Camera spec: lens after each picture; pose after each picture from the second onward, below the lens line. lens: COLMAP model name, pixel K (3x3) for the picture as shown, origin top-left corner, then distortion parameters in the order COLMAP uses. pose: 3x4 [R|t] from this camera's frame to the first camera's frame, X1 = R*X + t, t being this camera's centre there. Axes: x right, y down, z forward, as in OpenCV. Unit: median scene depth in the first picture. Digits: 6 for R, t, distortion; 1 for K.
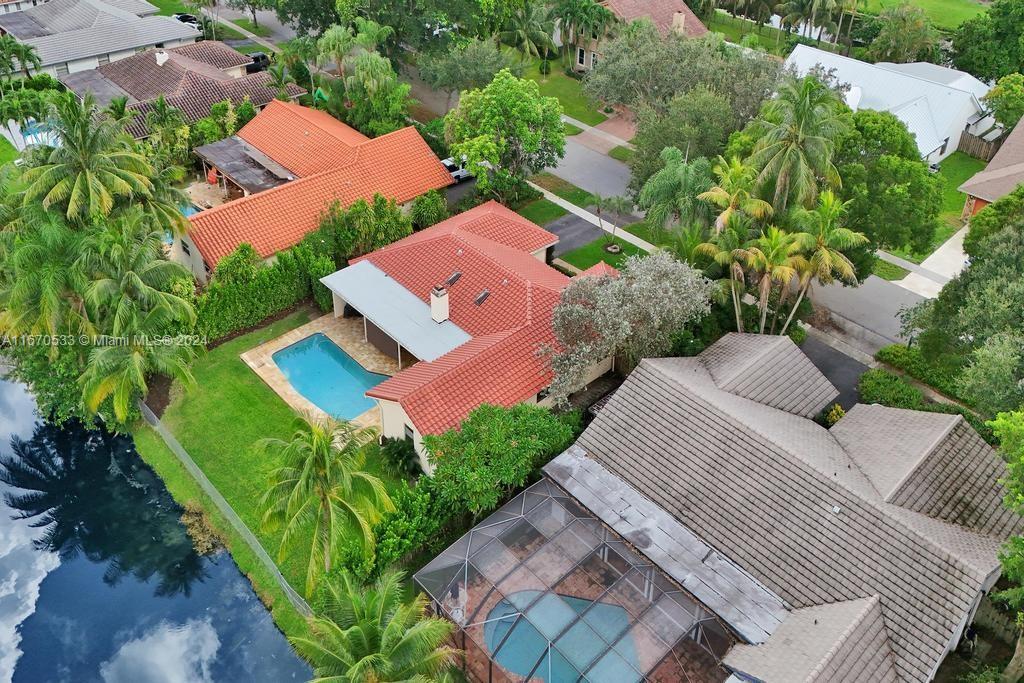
lens RADIAL K [[759.1, 0, 504.4], [0, 759.1, 318.9], [0, 0, 1]] dist [0.100816, -0.001579]
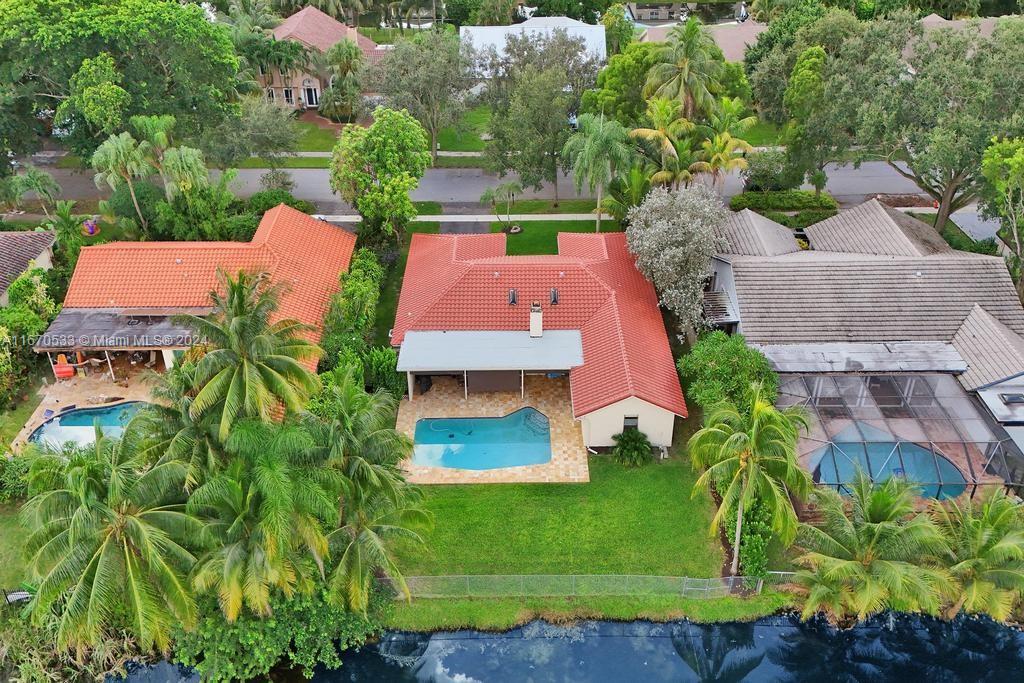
lens RADIAL K [[759.1, 0, 504.4], [0, 759.1, 318.9], [0, 0, 1]] dist [0.100816, -0.001579]
pose [[0.681254, -0.467540, 0.563293, -0.883734], [0.478610, 0.866707, 0.140540, -0.237152], [-0.553918, 0.173854, 0.814217, 0.231512]]
